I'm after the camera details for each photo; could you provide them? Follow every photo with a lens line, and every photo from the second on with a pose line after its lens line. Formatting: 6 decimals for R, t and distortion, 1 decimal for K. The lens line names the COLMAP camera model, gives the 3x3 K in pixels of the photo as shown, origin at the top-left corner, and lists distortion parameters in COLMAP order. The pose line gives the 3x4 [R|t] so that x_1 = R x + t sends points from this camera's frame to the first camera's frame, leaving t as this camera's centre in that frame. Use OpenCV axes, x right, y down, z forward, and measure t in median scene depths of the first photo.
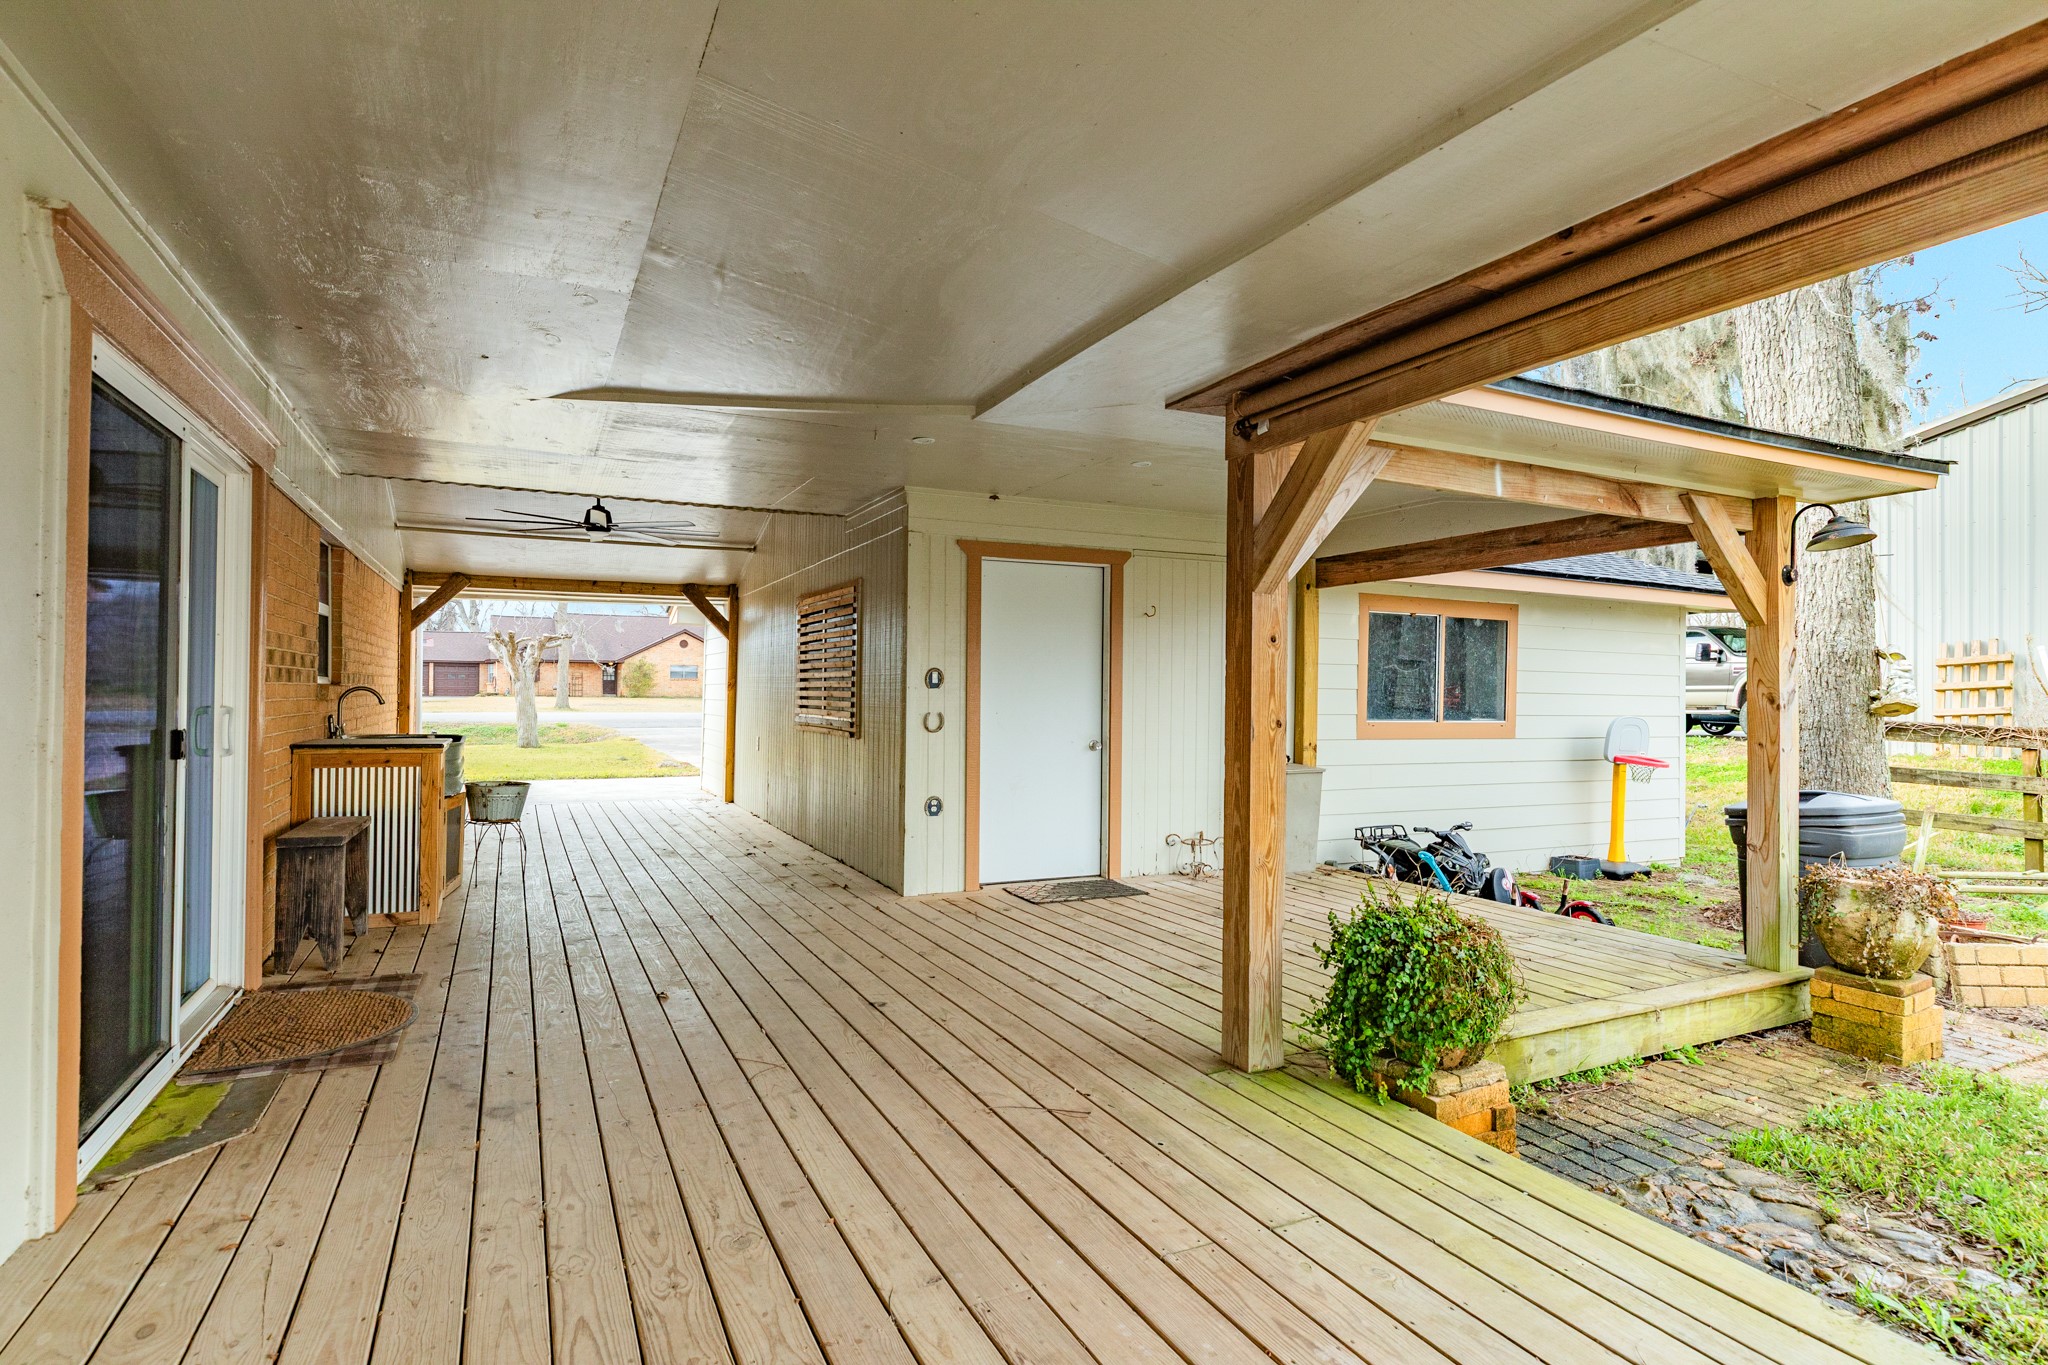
lens RADIAL K [[1060.2, 0, 1021.8], [0, 1060.2, 684.8], [0, 0, 1]] dist [0.002873, 0.001606]
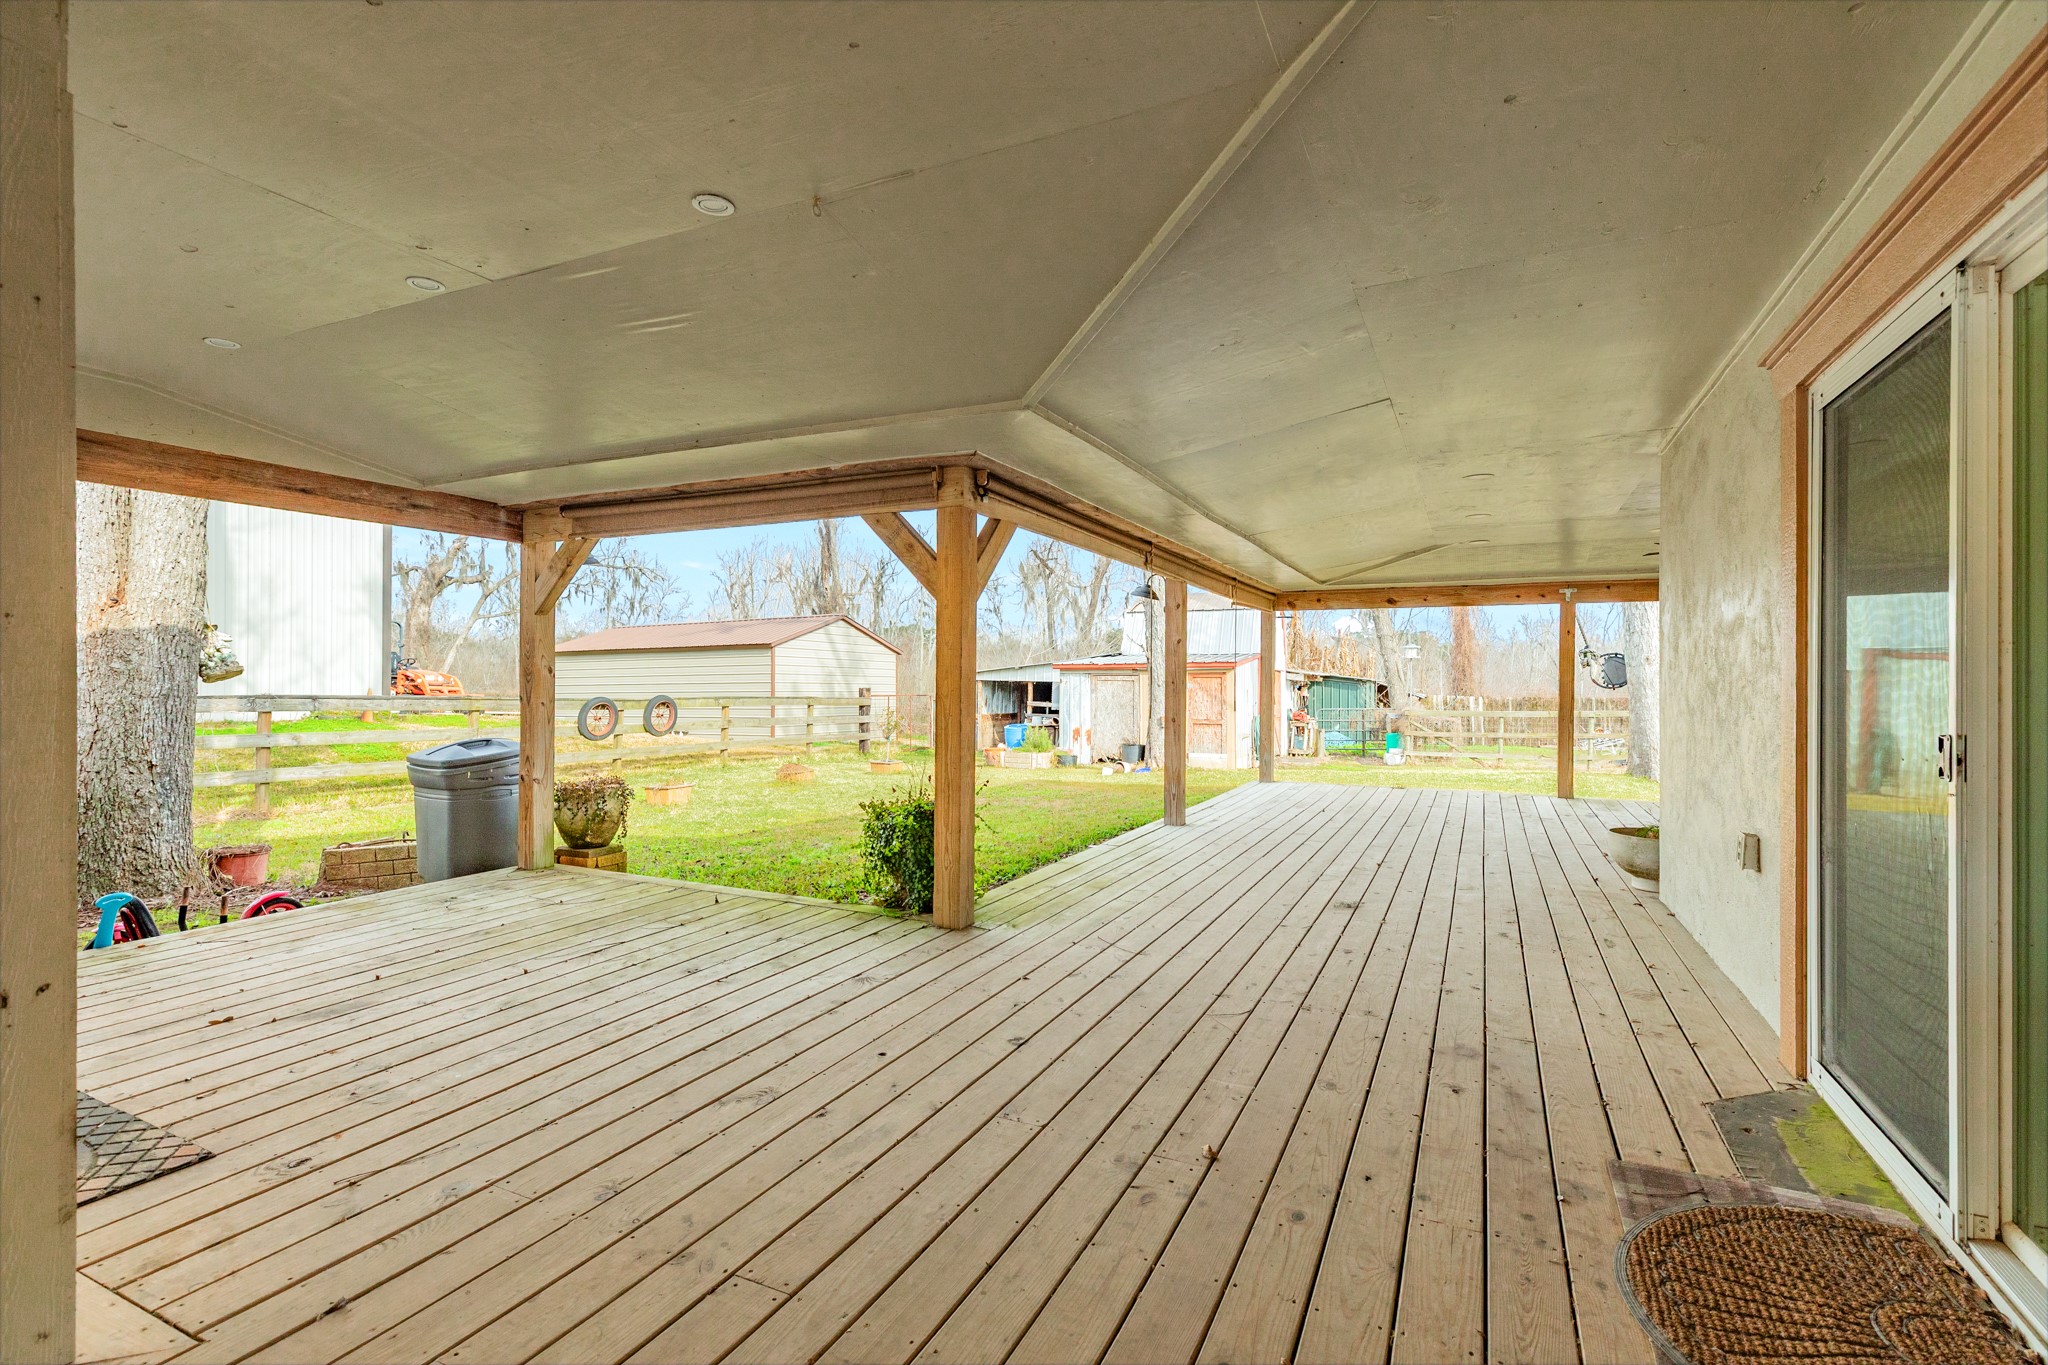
lens RADIAL K [[940.1, 0, 1022.8], [0, 940.1, 678.3], [0, 0, 1]] dist [0.002448, -0.001050]
pose [[-0.618994, -0.011839, 0.785306, -0.881671], [-0.017180, 0.999851, 0.001532, 0.017129], [-0.785208, -0.012543, -0.619106, 1.795226]]
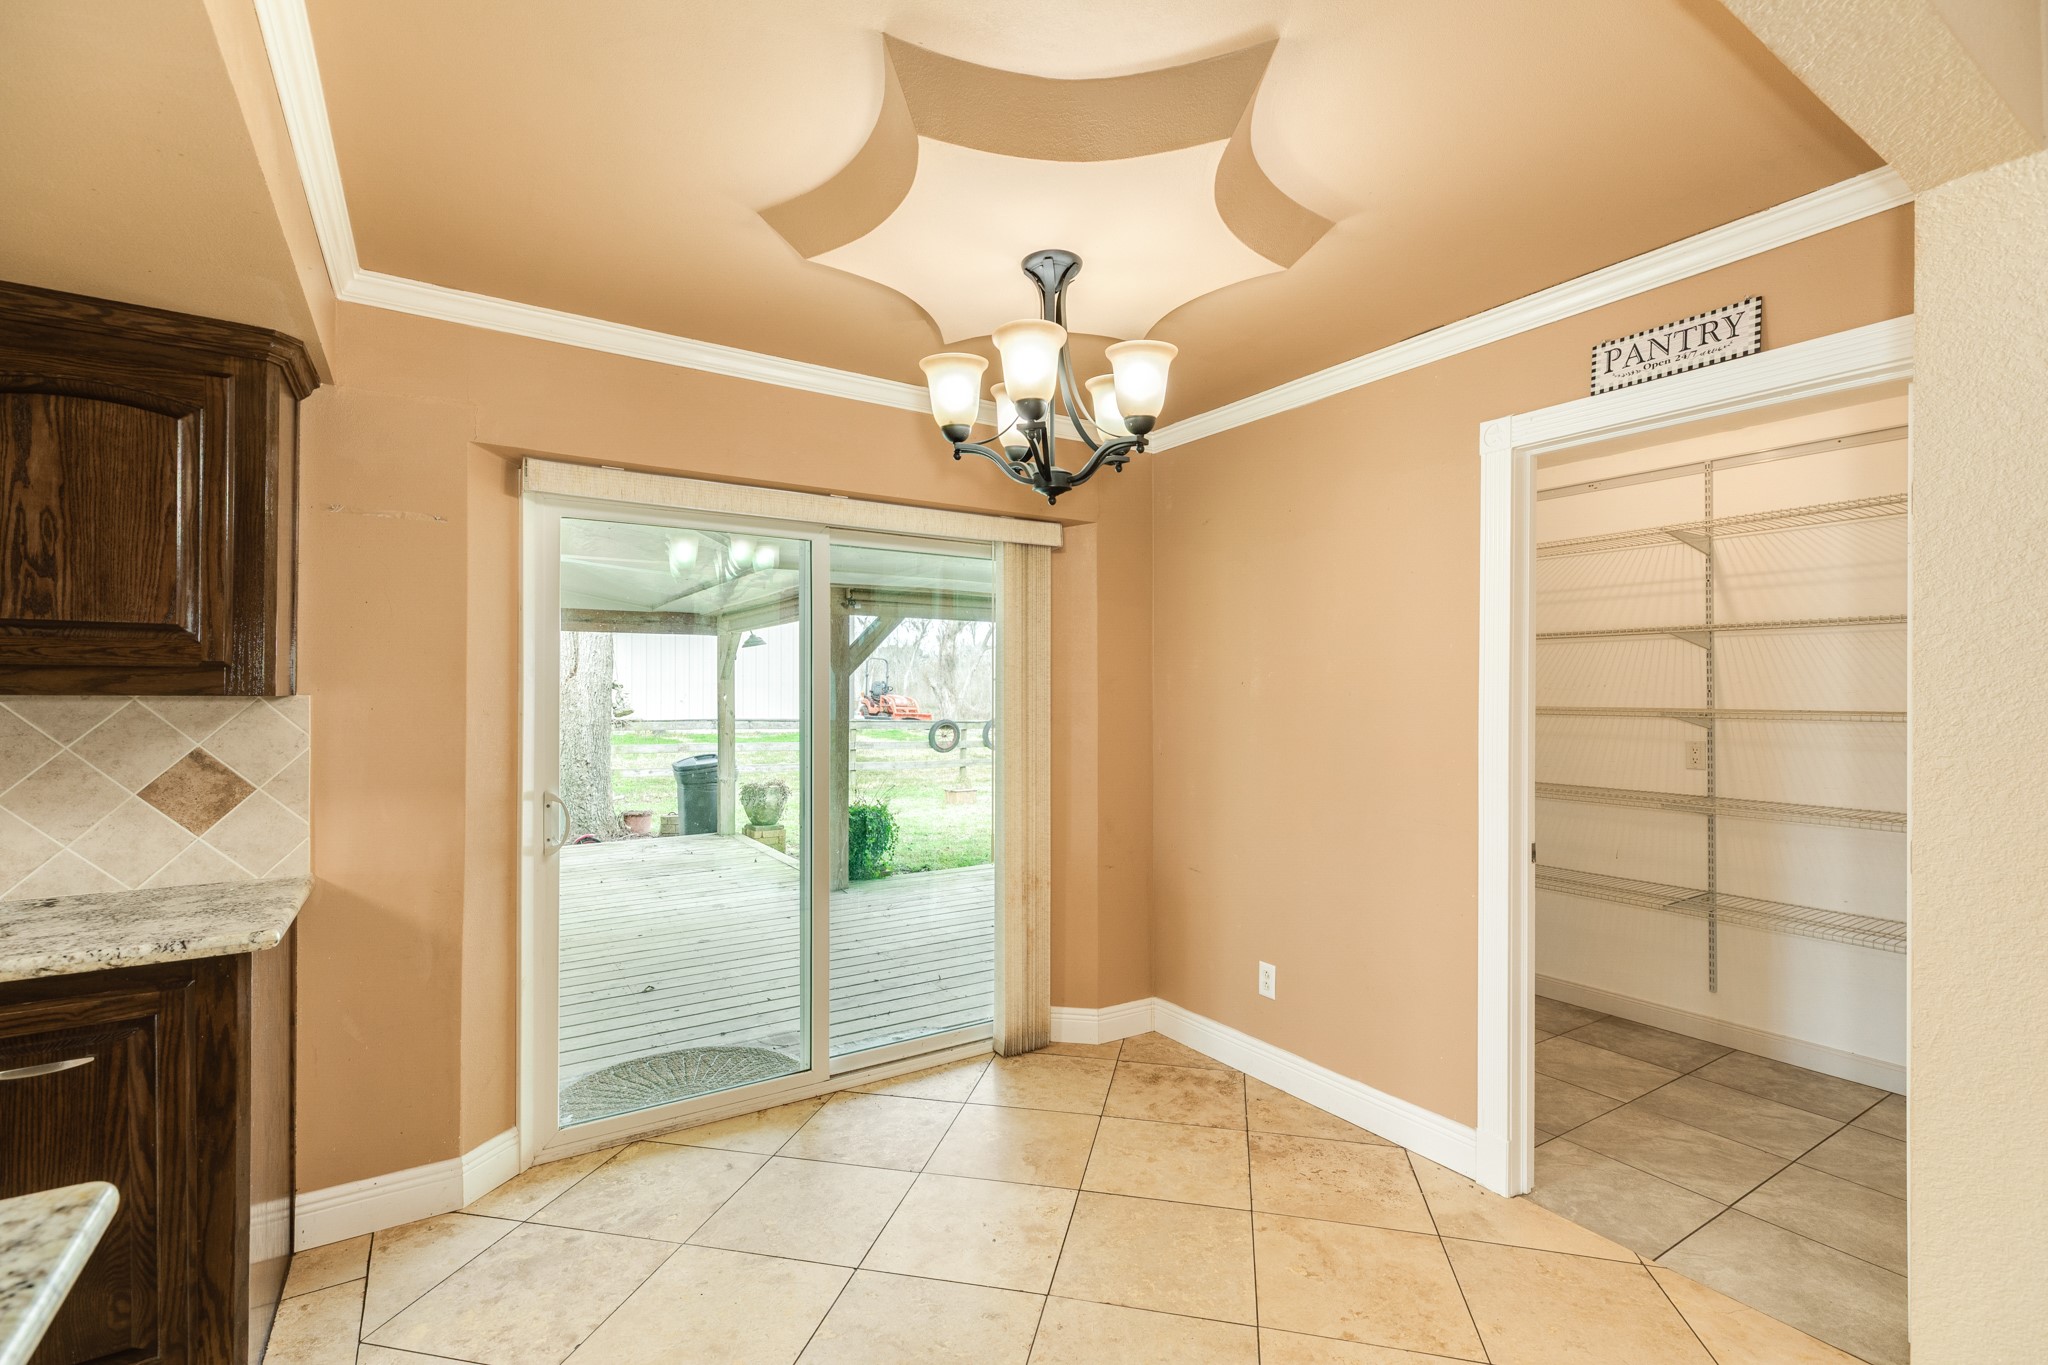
lens RADIAL K [[914.8, 0, 1027.0], [0, 914.8, 685.4], [0, 0, 1]] dist [0.005459, 0.000364]
pose [[-0.118840, -0.003636, 0.992907, -1.790025], [-0.007890, 0.999965, 0.002717, -0.075785], [-0.992882, -0.007511, -0.118864, 0.868993]]
